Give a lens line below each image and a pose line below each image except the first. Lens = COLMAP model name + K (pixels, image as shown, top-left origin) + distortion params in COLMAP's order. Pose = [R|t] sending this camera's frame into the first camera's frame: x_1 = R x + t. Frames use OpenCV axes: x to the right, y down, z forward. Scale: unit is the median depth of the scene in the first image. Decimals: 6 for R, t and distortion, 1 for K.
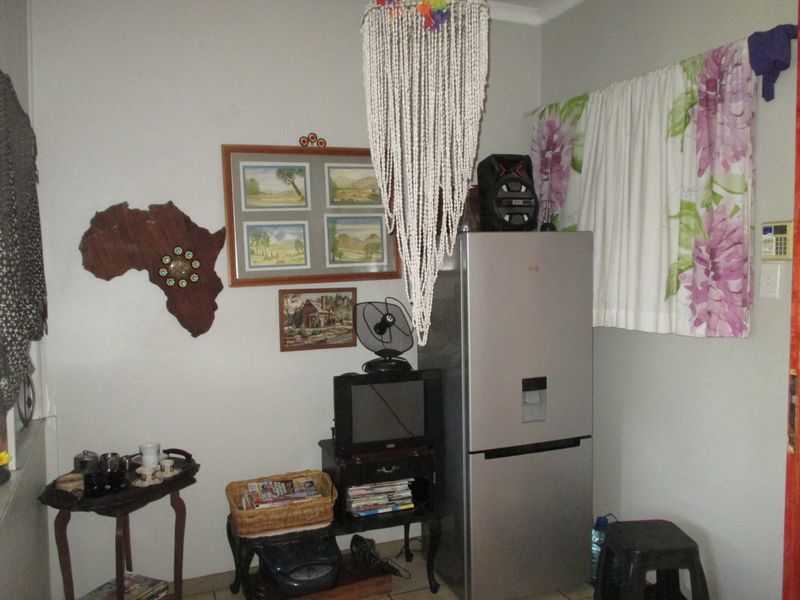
lens RADIAL K [[655.6, 0, 399.3], [0, 655.6, 284.4], [0, 0, 1]] dist [-0.010712, -0.005355]
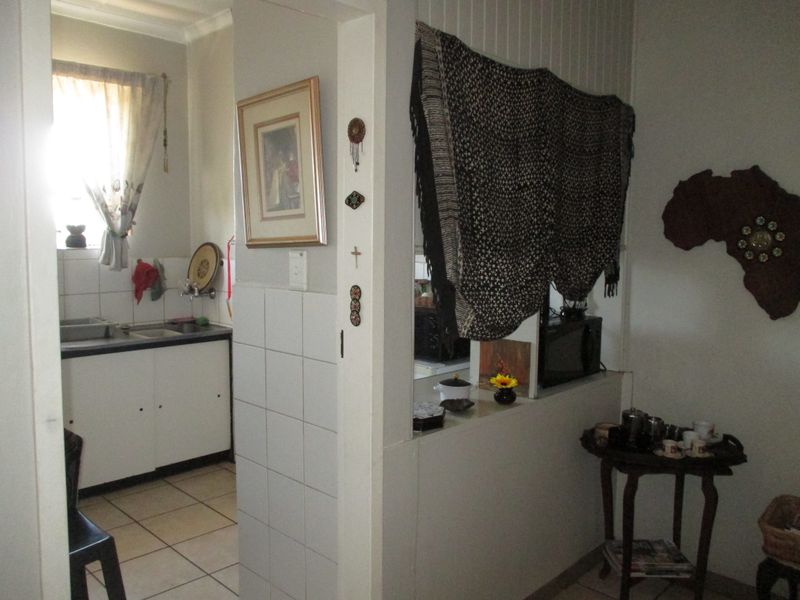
lens RADIAL K [[657.4, 0, 400.0], [0, 657.4, 300.0], [0, 0, 1]] dist [-0.045554, 0.003629]
pose [[0.401134, 0.103996, -0.910097, 0.274046], [-0.056216, 0.994457, 0.088858, 0.005239], [0.914293, 0.015518, 0.404757, 0.189859]]
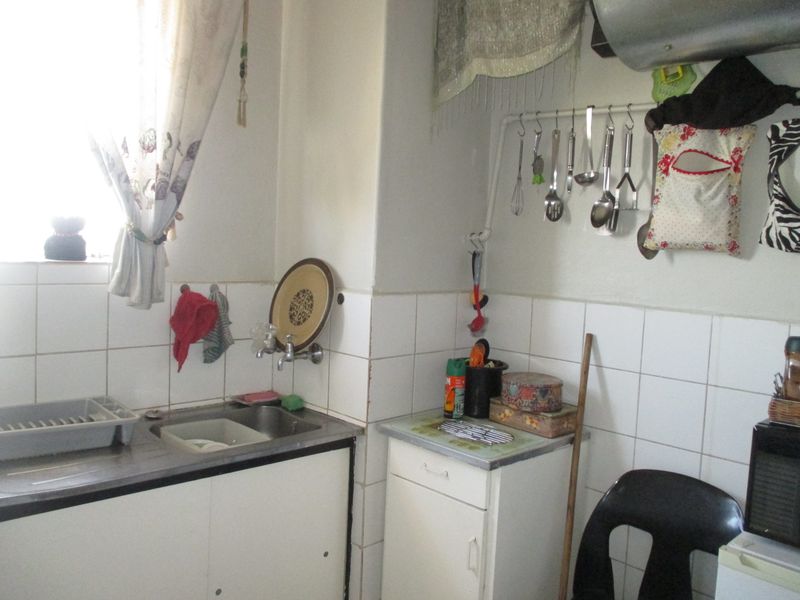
lens RADIAL K [[657.4, 0, 400.0], [0, 657.4, 300.0], [0, 0, 1]] dist [-0.045554, 0.003629]
pose [[0.369203, 0.095611, -0.924417, -0.480351], [-0.090526, 0.993663, 0.066618, 0.019109], [0.924929, 0.059088, 0.375519, 0.191428]]
